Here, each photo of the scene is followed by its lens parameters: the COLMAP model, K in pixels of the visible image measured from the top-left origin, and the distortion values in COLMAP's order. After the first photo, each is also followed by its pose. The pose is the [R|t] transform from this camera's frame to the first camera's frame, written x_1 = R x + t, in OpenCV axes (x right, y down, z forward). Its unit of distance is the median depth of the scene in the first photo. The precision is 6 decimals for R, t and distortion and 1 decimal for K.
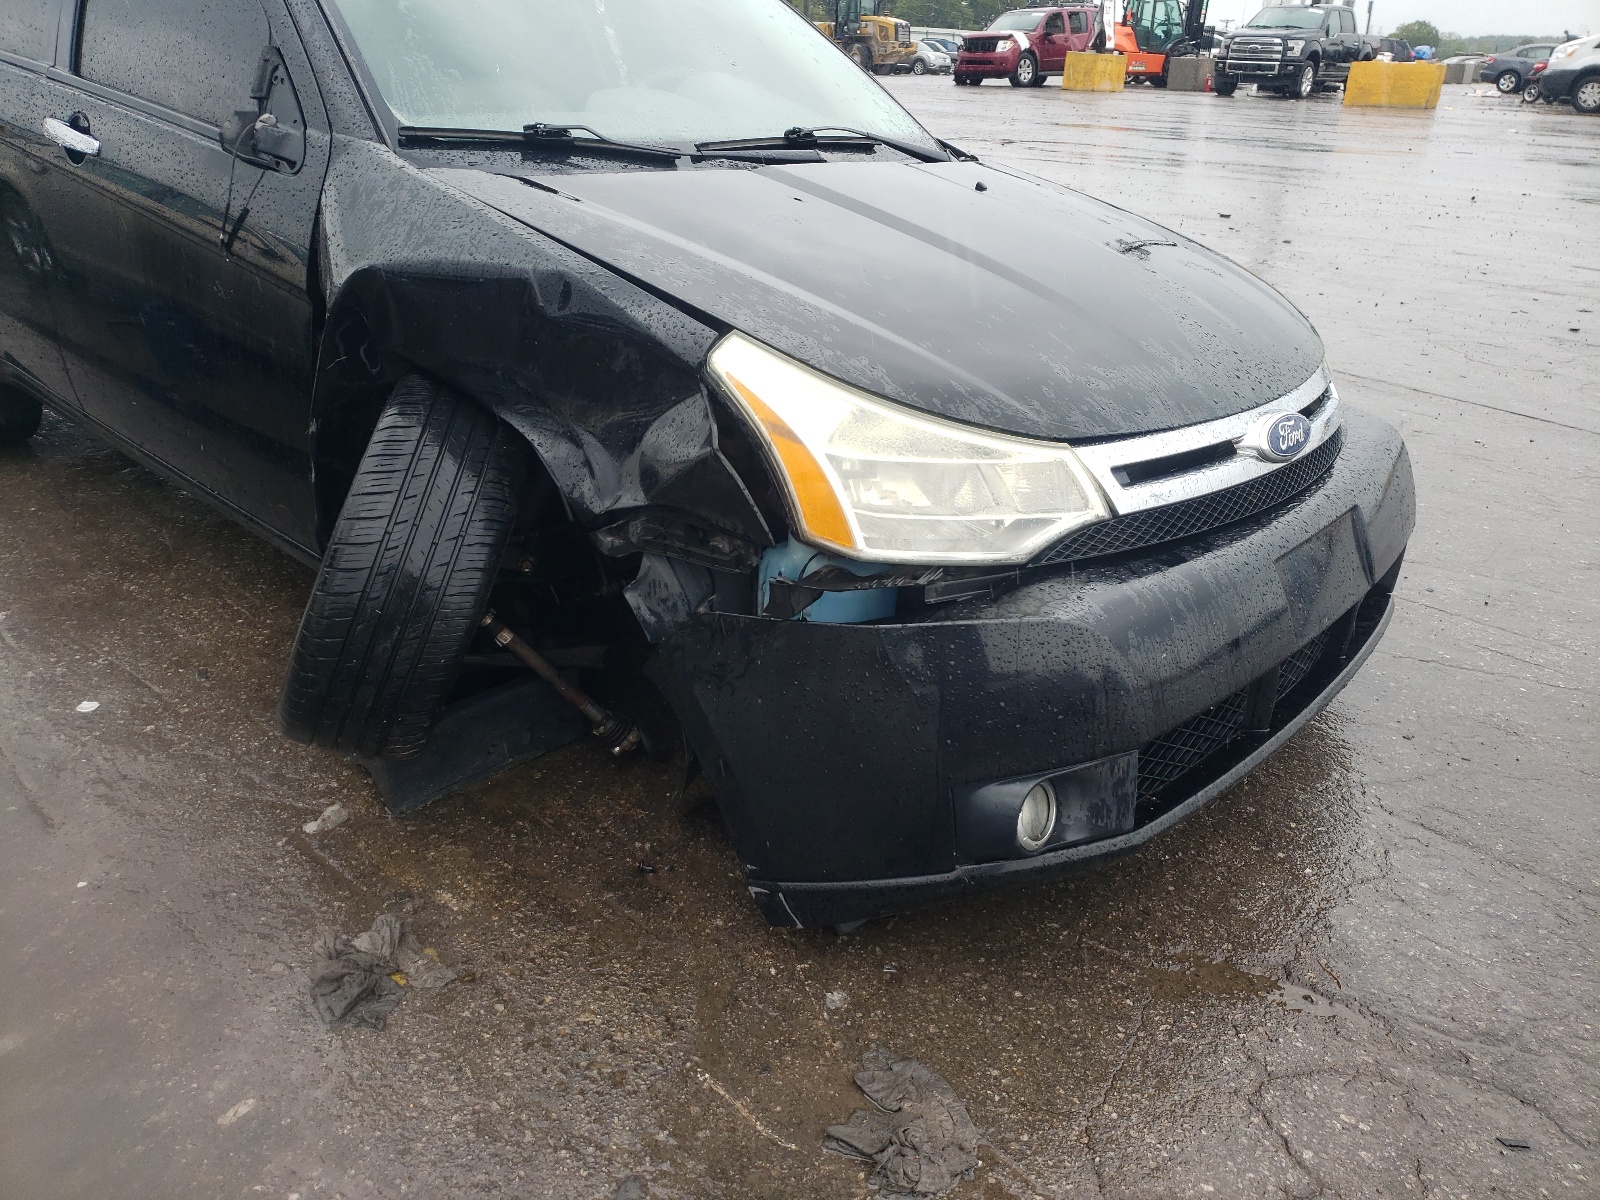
lens RADIAL K [[1222.5, 0, 797.5], [0, 1222.5, 631.0], [0, 0, 1]] dist [0.026907, 0.009657]
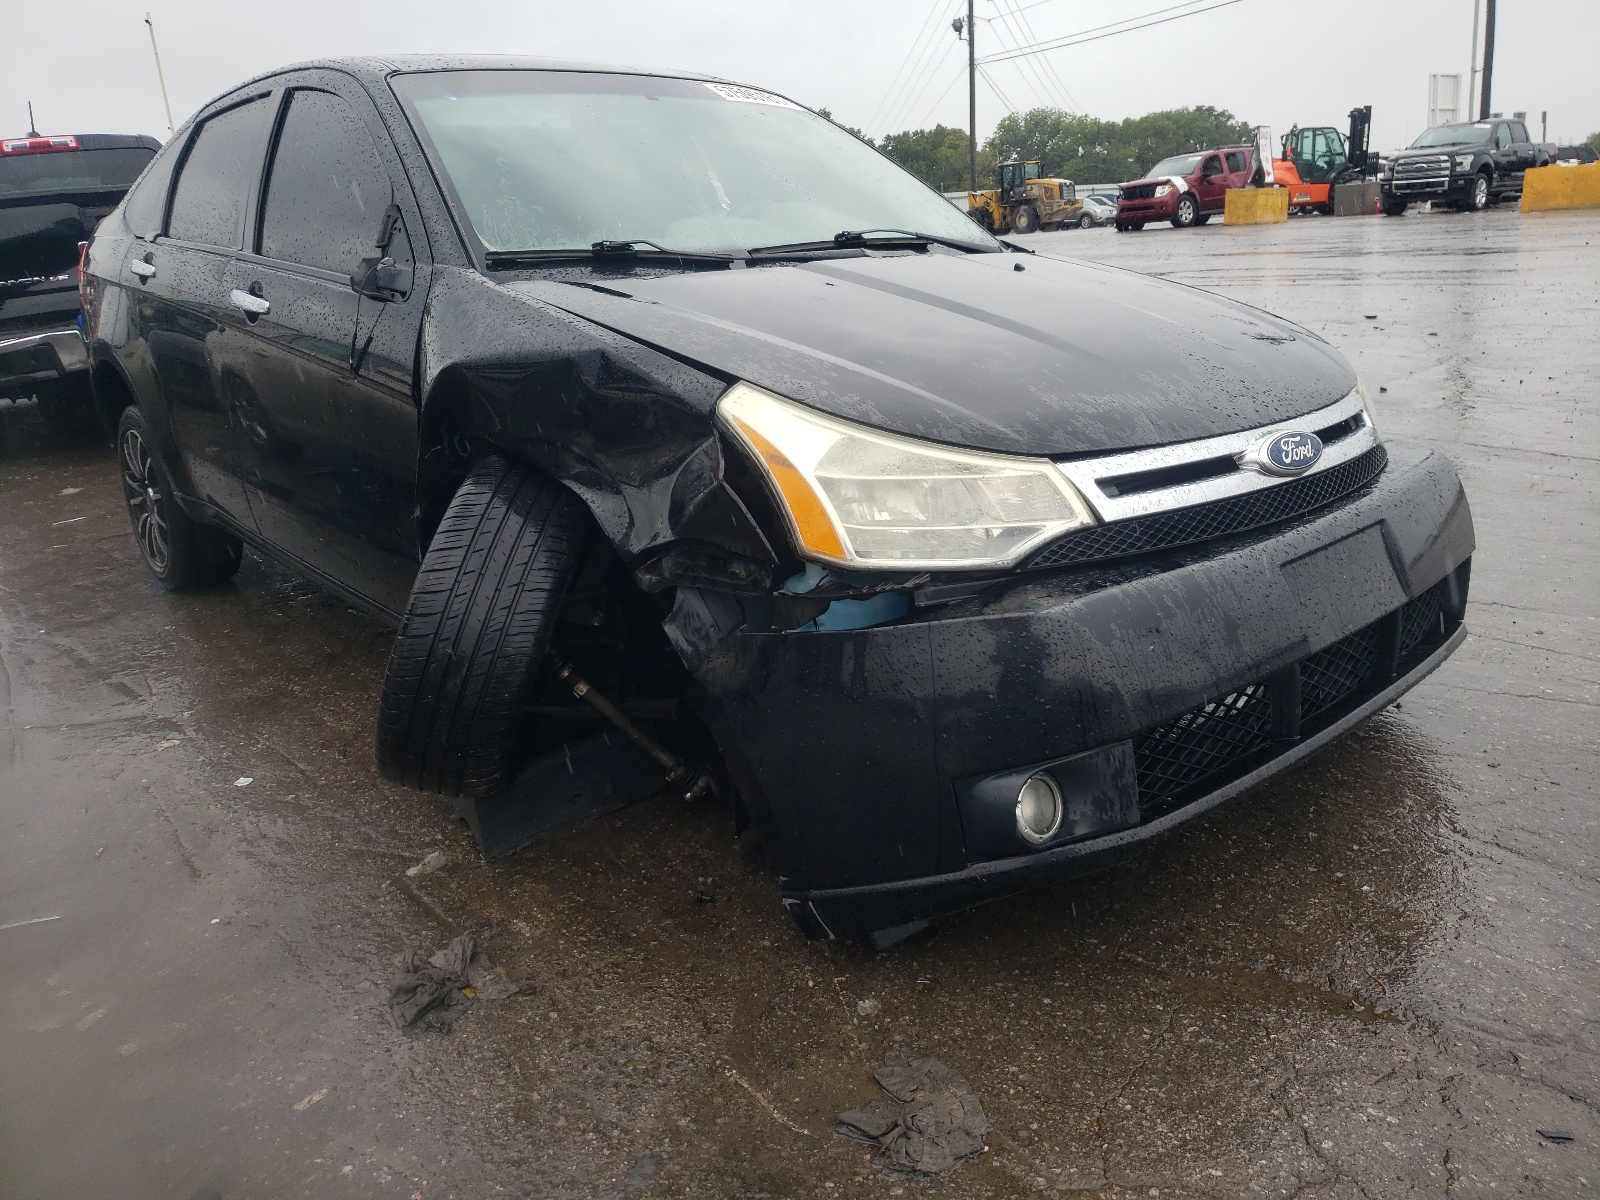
lens RADIAL K [[1221.9, 0, 800.0], [0, 1221.9, 600.0], [0, 0, 1]] dist [0.027454, 0.000592]
pose [[0.988146, -0.051791, -0.144517, 0.139898], [0.030752, 0.989073, -0.144186, 0.107797], [0.150405, 0.138032, 0.978941, -0.061569]]
